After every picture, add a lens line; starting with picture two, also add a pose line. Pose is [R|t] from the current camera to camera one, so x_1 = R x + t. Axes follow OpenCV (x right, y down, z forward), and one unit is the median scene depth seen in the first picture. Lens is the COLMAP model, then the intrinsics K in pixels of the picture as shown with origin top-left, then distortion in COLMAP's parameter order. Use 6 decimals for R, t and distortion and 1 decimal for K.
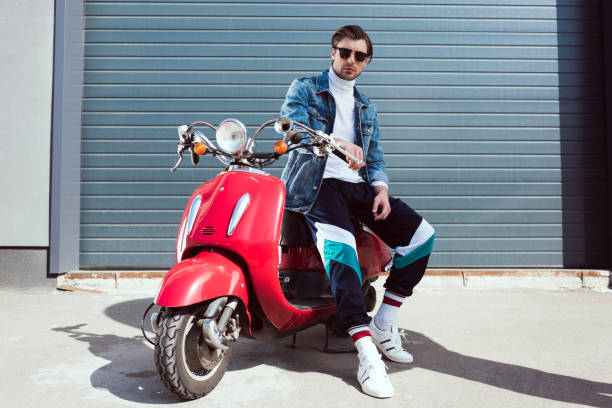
lens RADIAL K [[629.5, 0, 306.0], [0, 629.5, 209.6], [0, 0, 1]] dist [-0.005060, 0.011170]
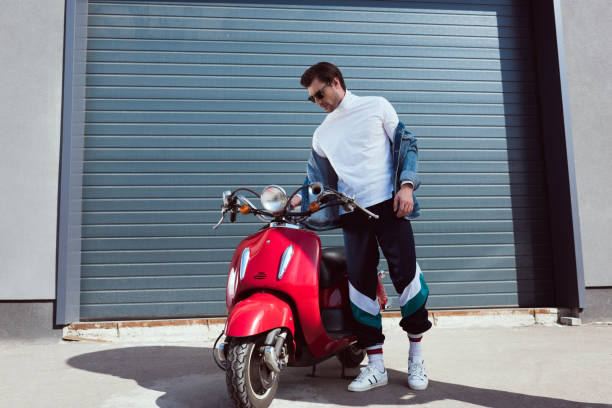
lens RADIAL K [[629.5, 0, 306.0], [0, 629.5, 209.6], [0, 0, 1]] dist [-0.005060, 0.011170]
pose [[0.995029, -0.012000, 0.098856, -0.181412], [0.020335, 0.996280, -0.083744, 0.010074], [-0.097483, 0.085338, 0.991572, -0.229838]]
